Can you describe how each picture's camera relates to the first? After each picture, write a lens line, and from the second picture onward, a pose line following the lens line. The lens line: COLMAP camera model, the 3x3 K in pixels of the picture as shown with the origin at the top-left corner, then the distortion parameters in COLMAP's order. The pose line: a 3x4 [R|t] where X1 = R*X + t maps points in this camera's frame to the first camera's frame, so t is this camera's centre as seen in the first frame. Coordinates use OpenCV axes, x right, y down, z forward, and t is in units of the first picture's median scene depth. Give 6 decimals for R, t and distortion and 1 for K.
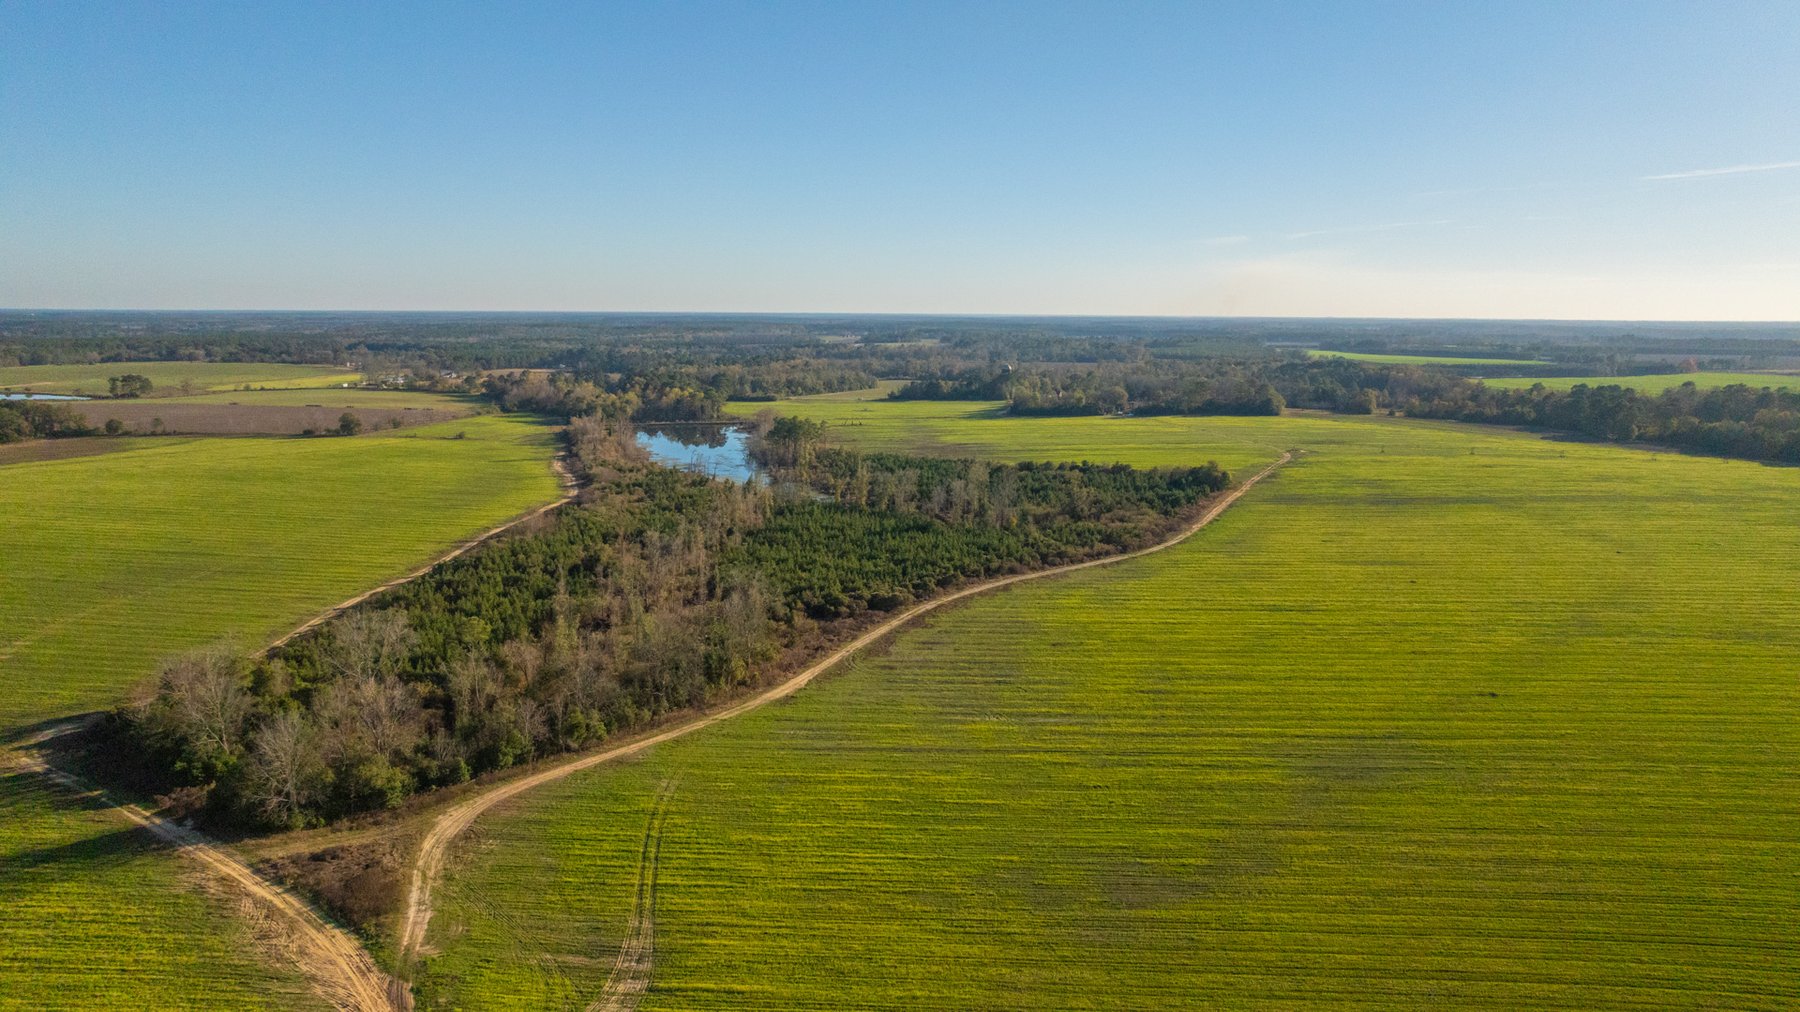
lens RADIAL K [[1275.9, 0, 900.5], [0, 1275.9, 477.0], [0, 0, 1]] dist [-0.019064, 0.008474]
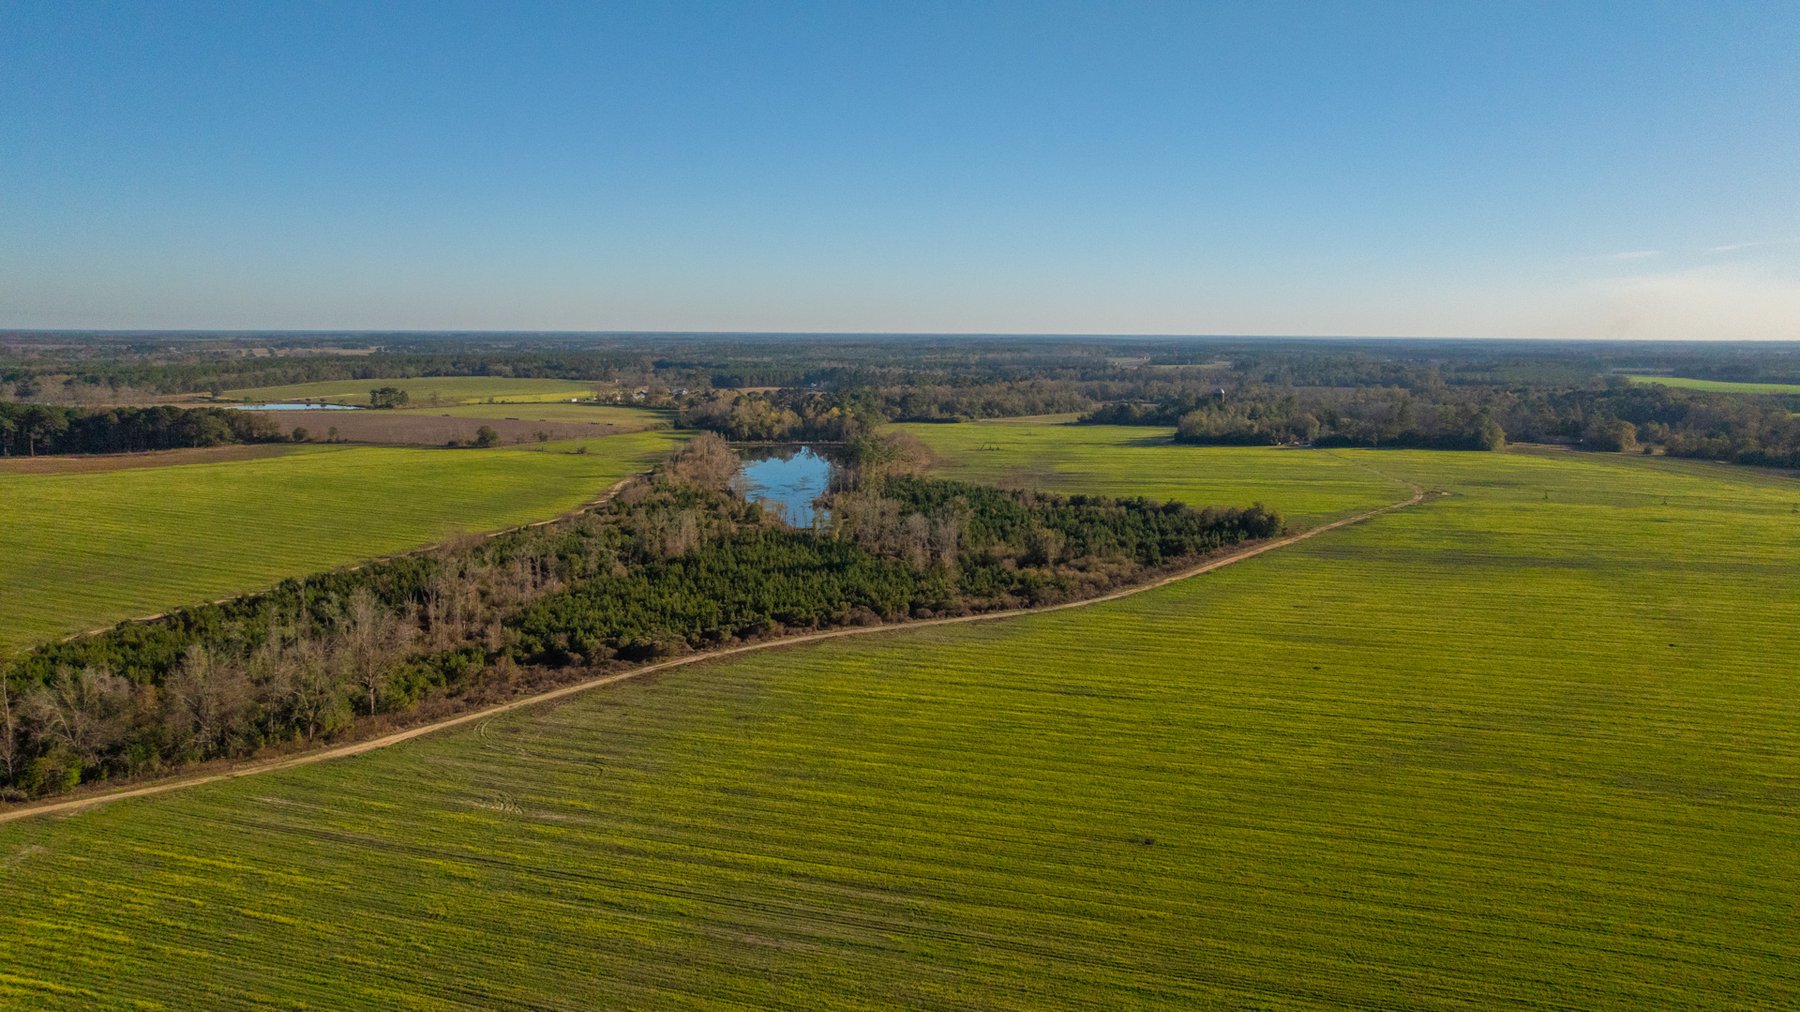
lens RADIAL K [[1275.9, 0, 900.5], [0, 1275.9, 477.0], [0, 0, 1]] dist [-0.019064, 0.008474]
pose [[0.964597, 0.029831, -0.262037, 0.137537], [-0.034286, 0.999335, -0.012447, -0.006102], [0.261491, 0.020991, 0.964978, 0.069050]]
